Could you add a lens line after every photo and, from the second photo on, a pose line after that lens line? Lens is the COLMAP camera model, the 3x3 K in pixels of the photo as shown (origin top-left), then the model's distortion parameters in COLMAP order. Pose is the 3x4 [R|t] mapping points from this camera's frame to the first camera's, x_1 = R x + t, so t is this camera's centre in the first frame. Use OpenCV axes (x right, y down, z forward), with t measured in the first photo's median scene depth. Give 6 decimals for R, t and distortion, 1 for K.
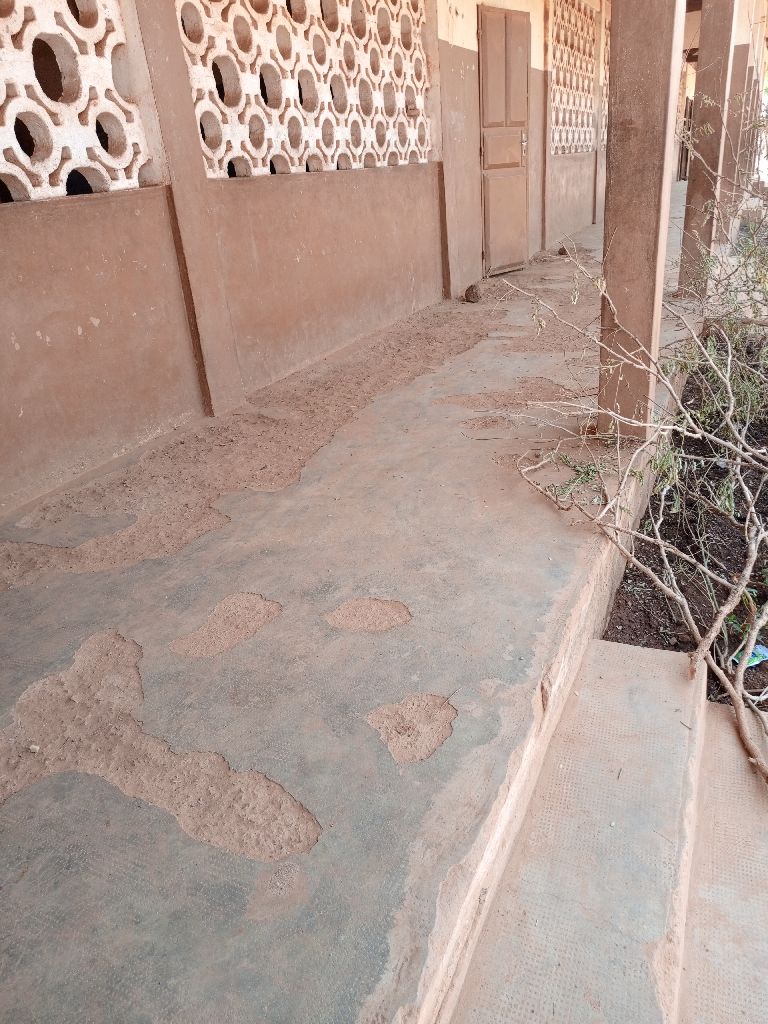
lens RADIAL K [[748.0, 0, 384.0], [0, 748.0, 512.0], [0, 0, 1]] dist [-0.000287, 0.003911]
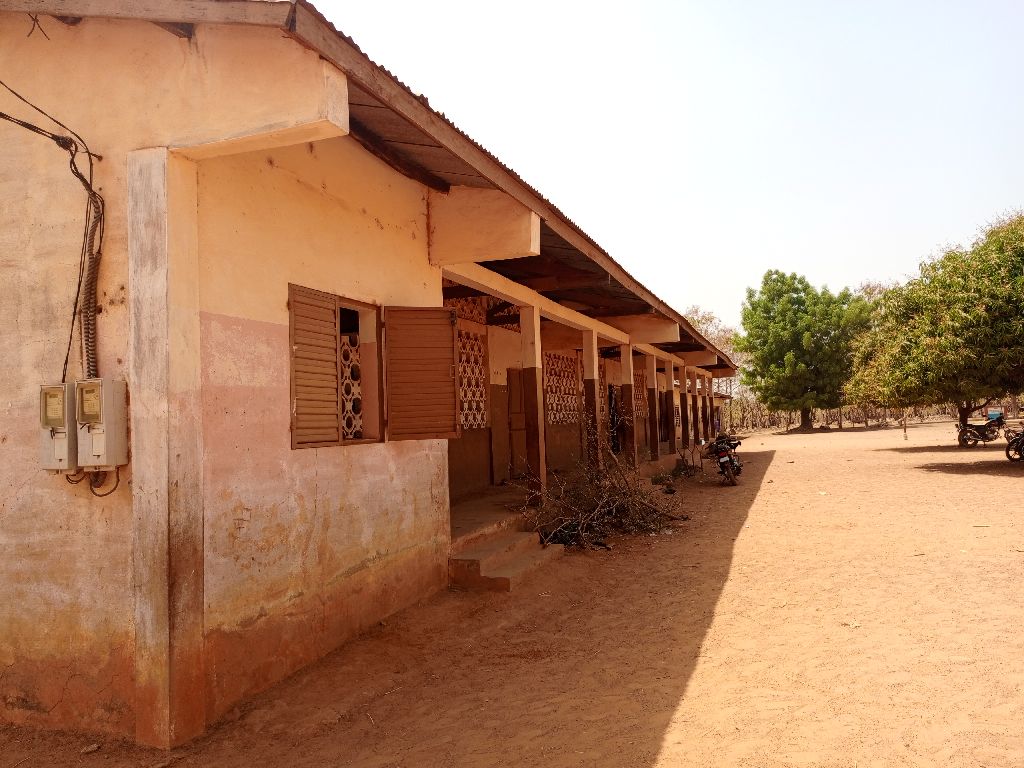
lens RADIAL K [[748.0, 0, 512.0], [0, 748.0, 384.0], [0, 0, 1]] dist [-0.000287, 0.003911]
pose [[0.996069, 0.047694, 0.074646, -0.041562], [-0.007462, 0.884860, -0.465798, 0.541649], [-0.088267, 0.463410, 0.881737, -1.222612]]
